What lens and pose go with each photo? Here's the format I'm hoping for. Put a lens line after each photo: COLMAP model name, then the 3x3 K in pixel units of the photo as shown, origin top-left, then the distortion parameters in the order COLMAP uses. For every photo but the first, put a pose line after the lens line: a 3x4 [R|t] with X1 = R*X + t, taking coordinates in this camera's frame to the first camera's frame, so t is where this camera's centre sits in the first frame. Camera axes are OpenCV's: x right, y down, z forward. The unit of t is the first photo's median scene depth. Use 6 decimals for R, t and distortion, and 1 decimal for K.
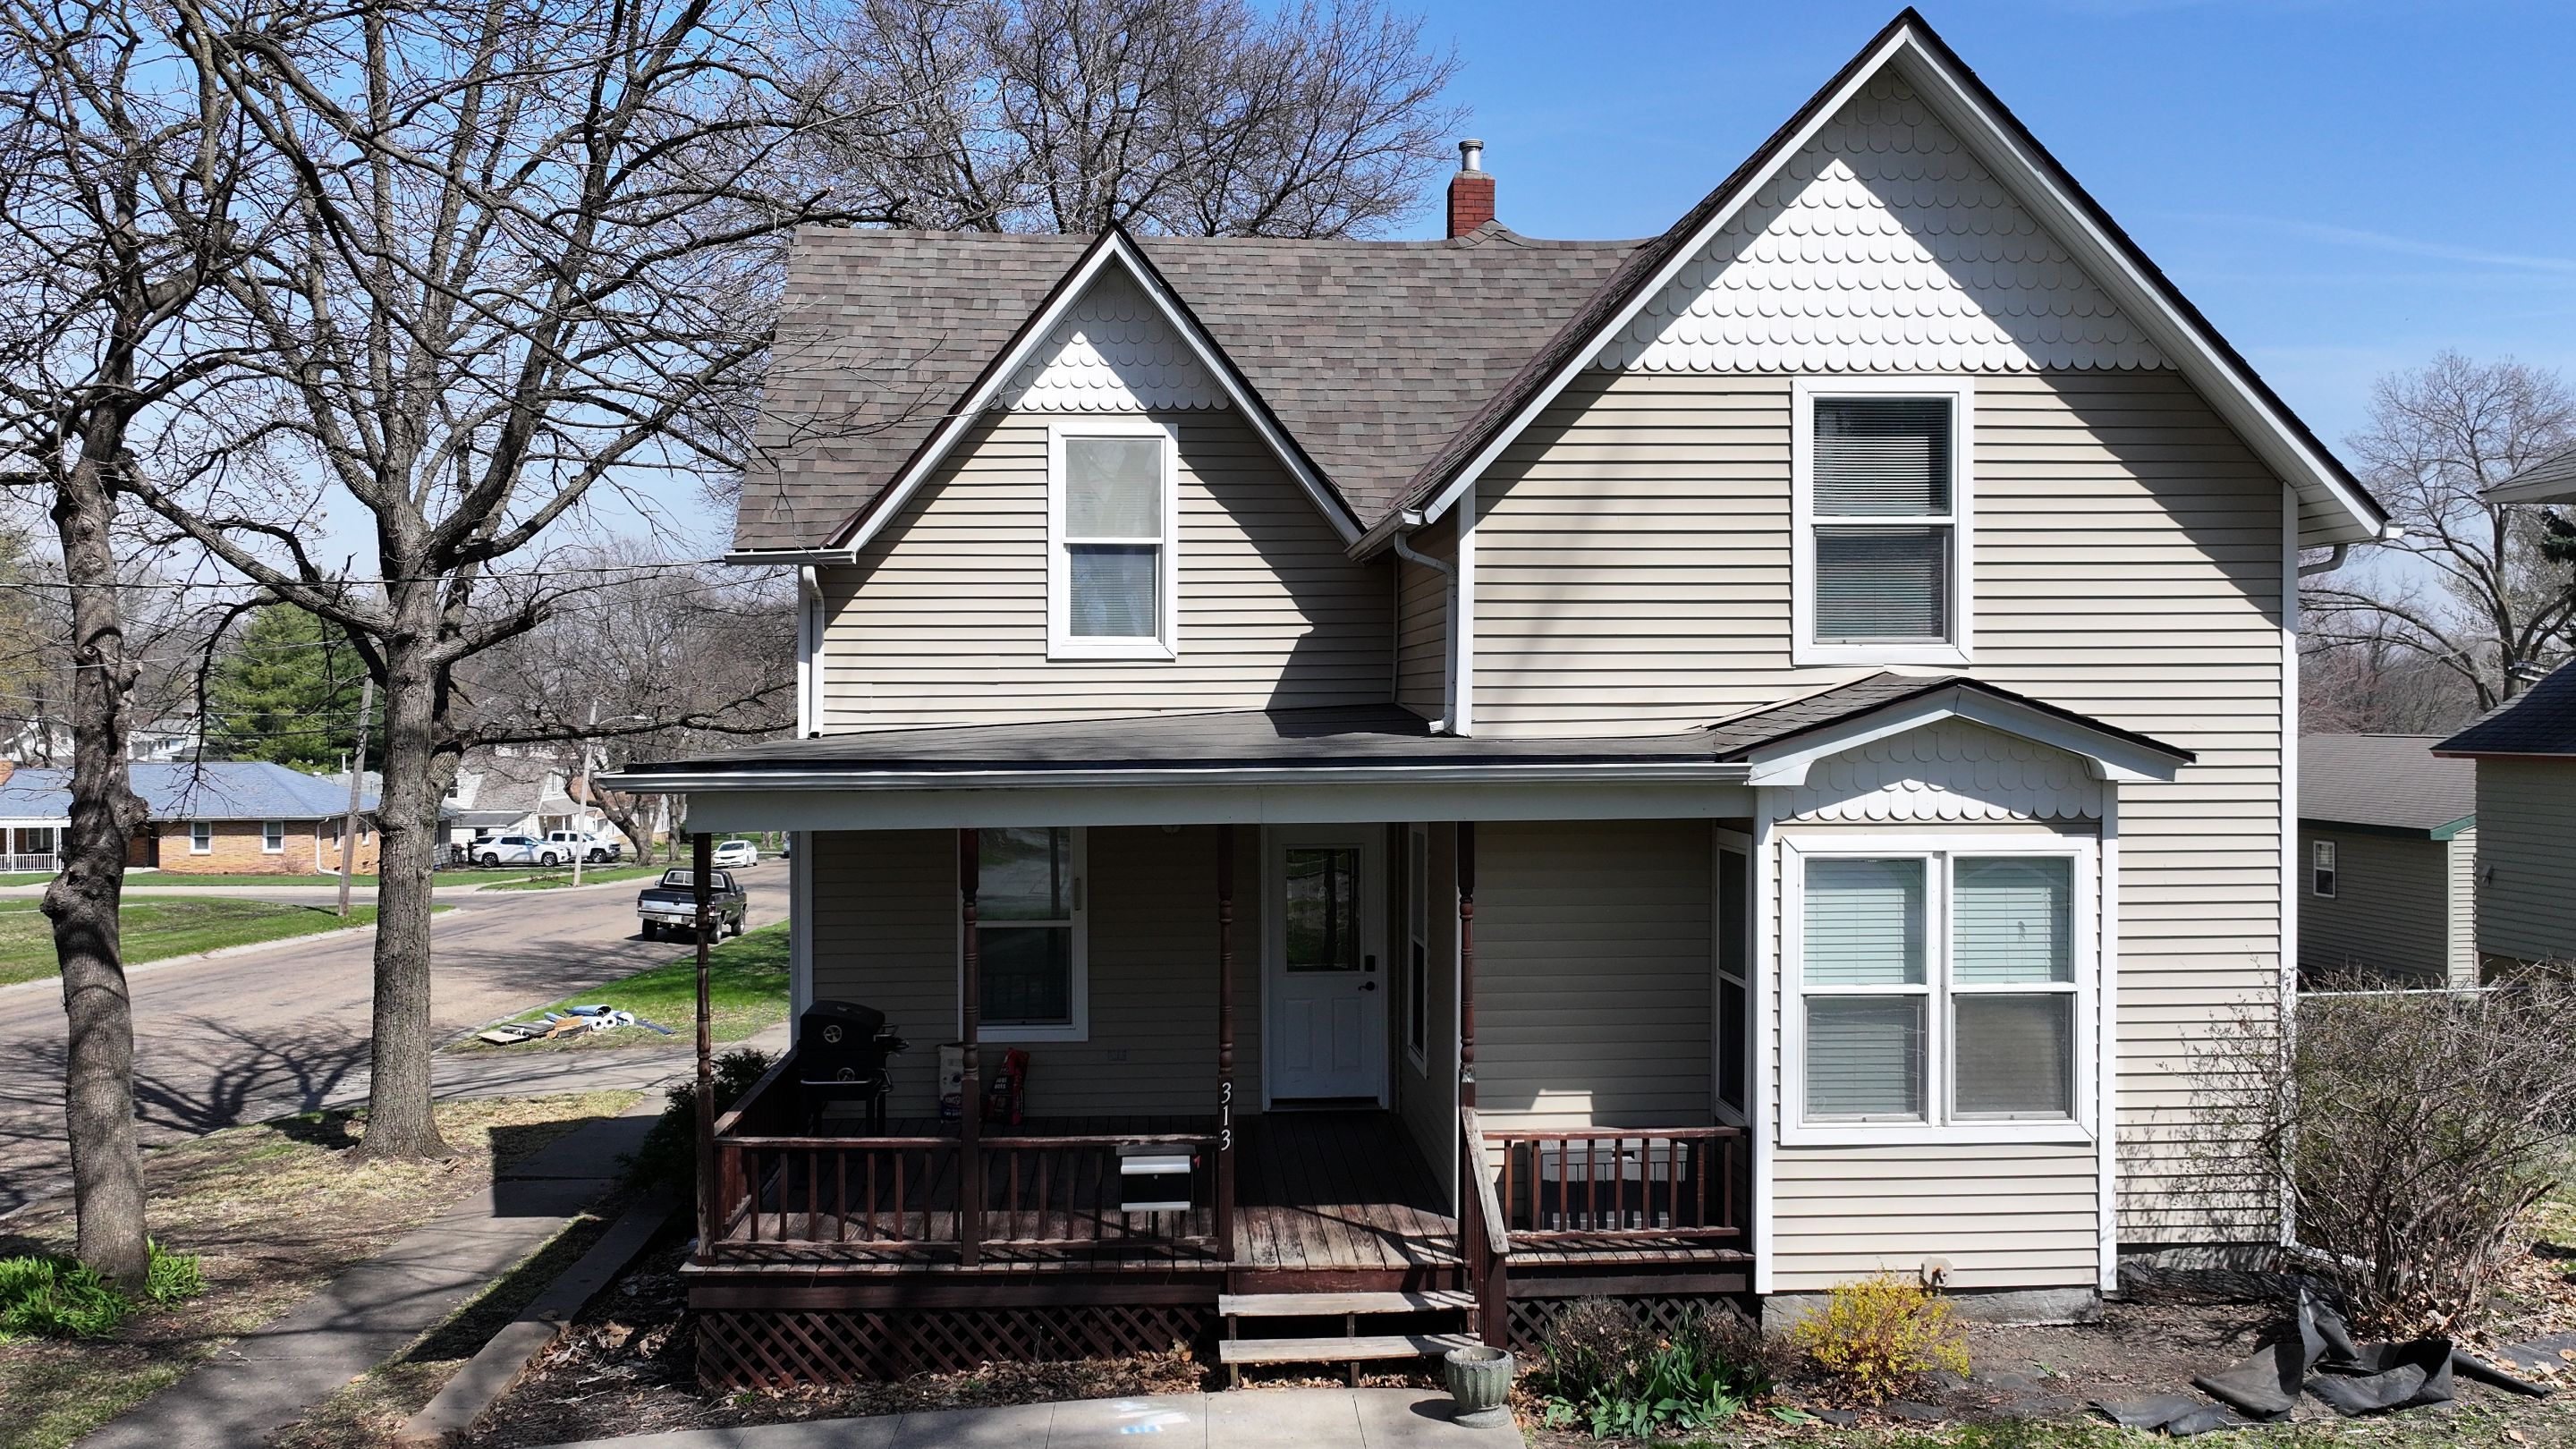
lens RADIAL K [[2074.5, 0, 1286.1], [0, 2074.5, 723.4], [0, 0, 1]] dist [0.008698, -0.009710]
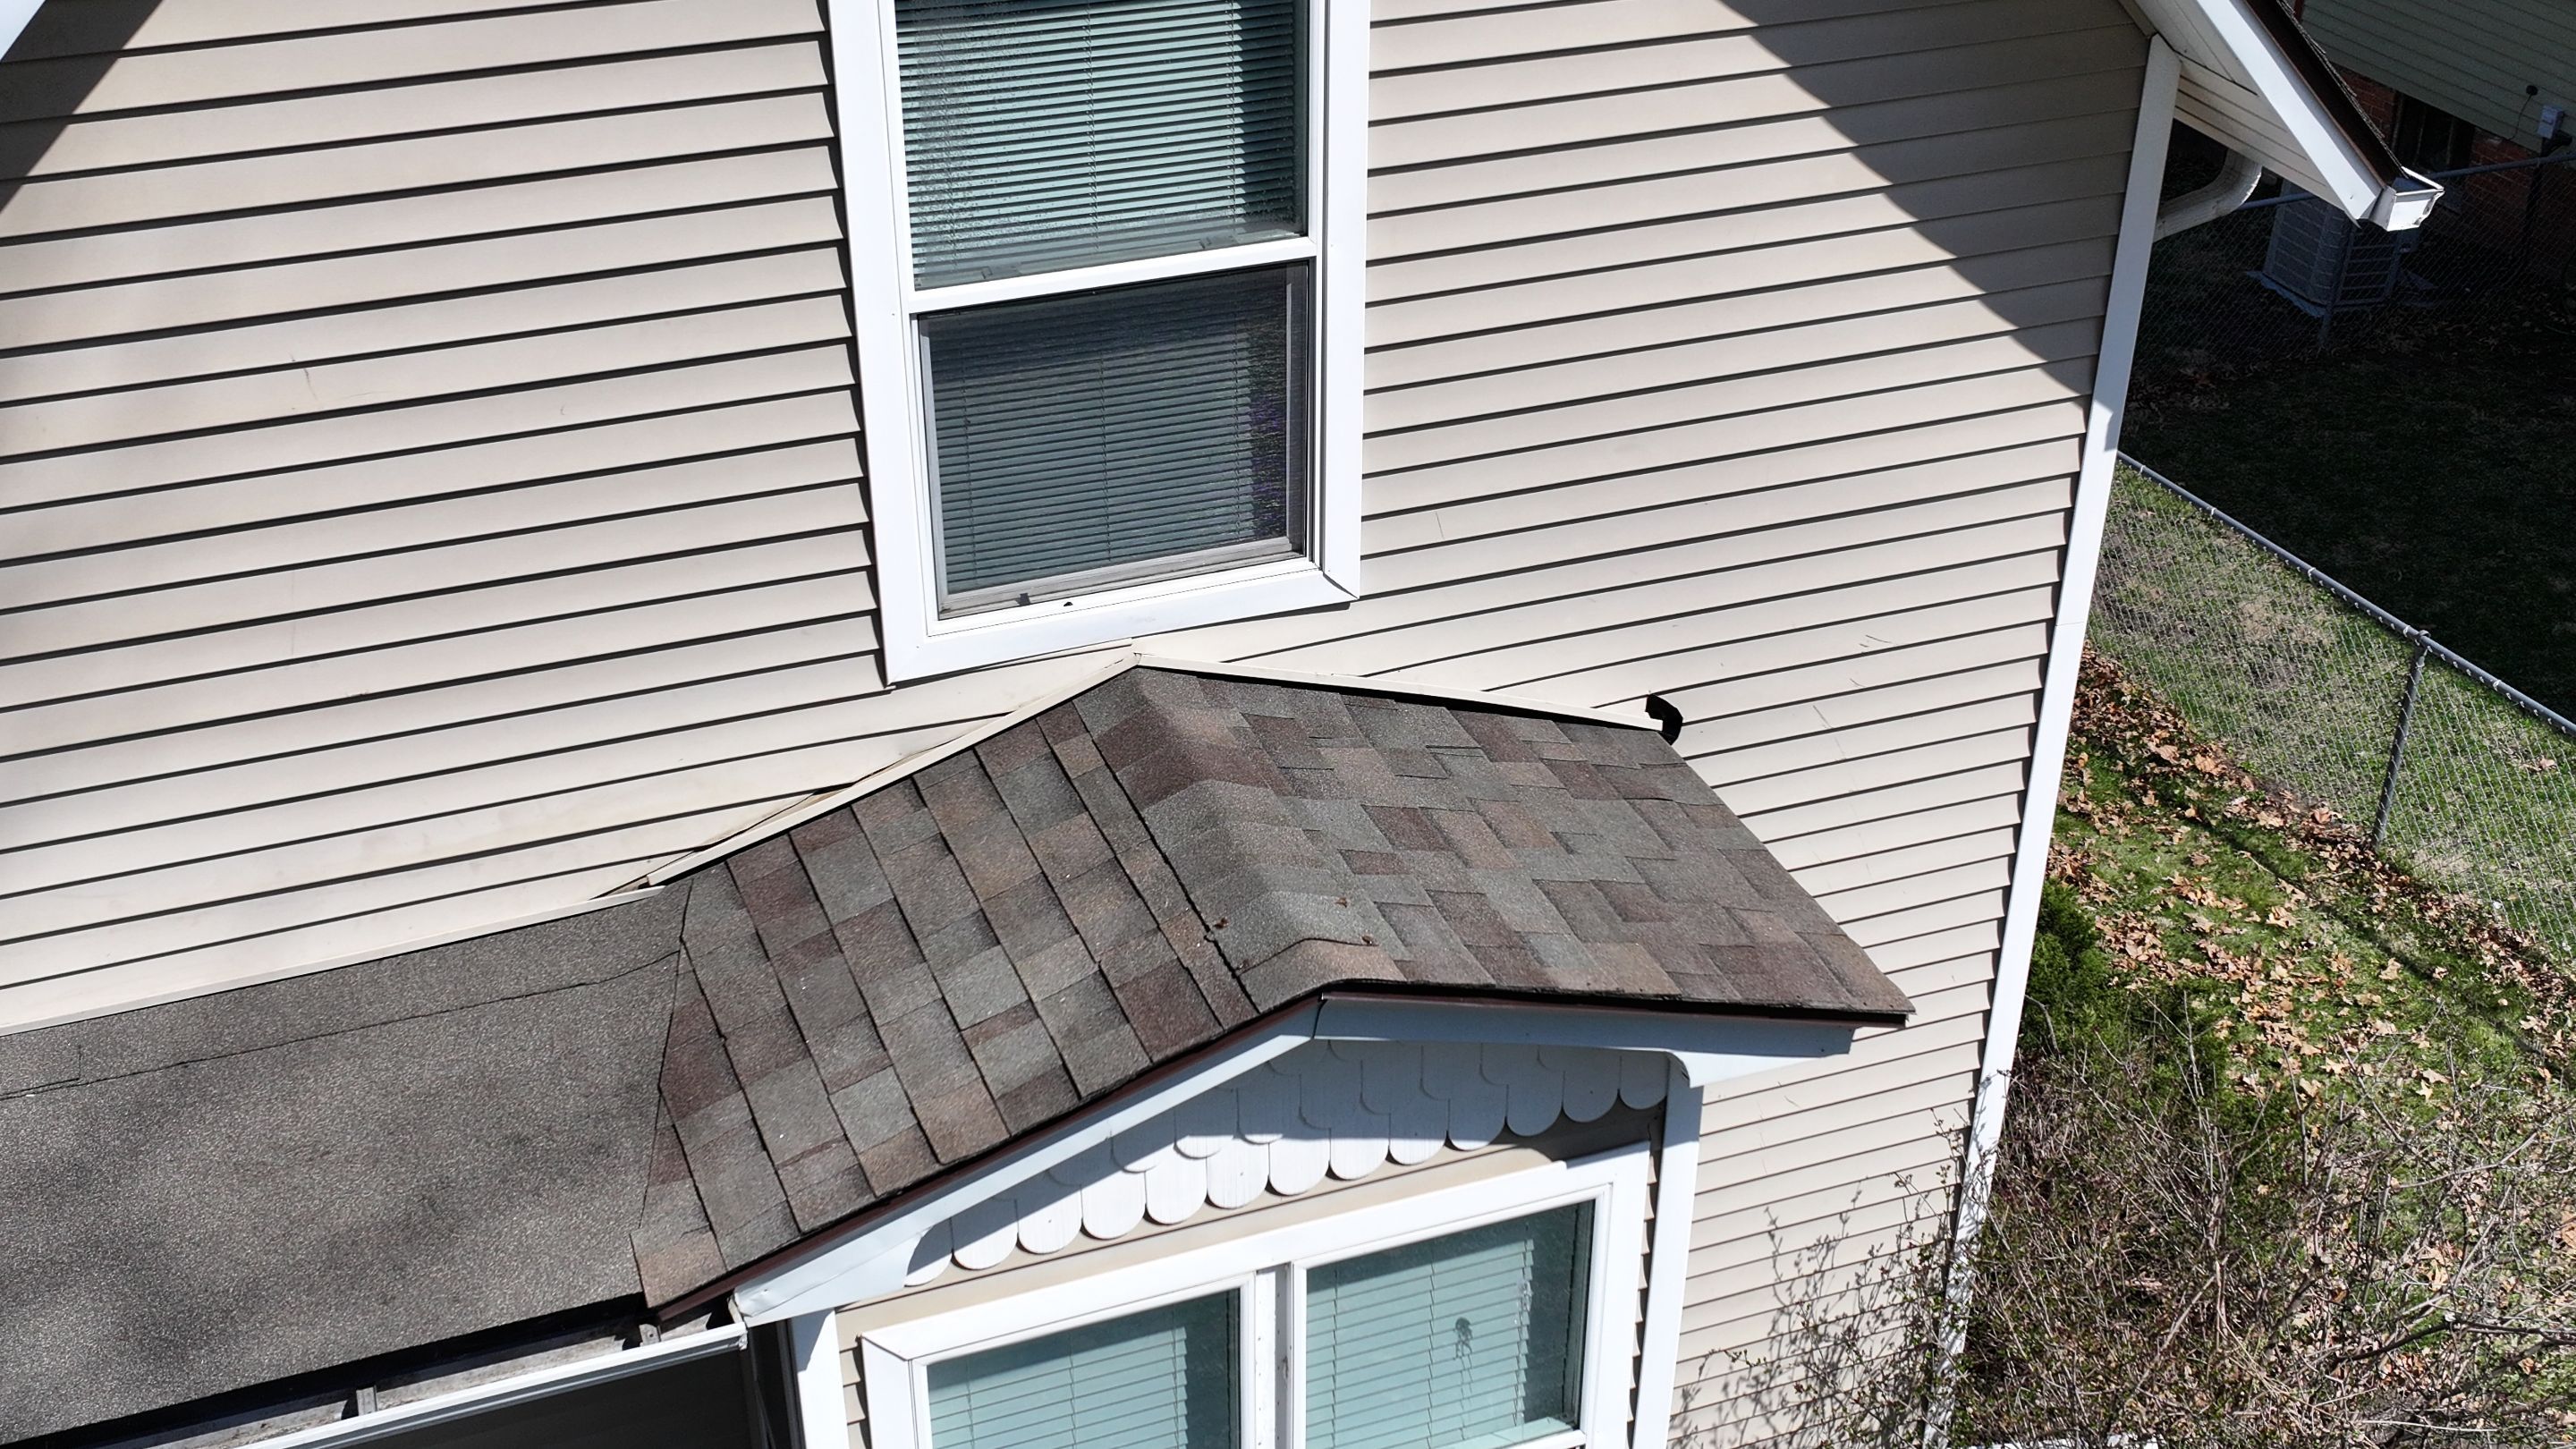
lens RADIAL K [[2732.8, 0, 1289.7], [0, 2732.8, 725.0], [0, 0, 1]] dist [-0.032610, 0.000000]
pose [[0.955137, -0.148467, 0.256262, 0.188834], [-0.001625, 0.862632, 0.505830, -0.261486], [-0.296159, -0.483554, 0.823690, 0.587100]]
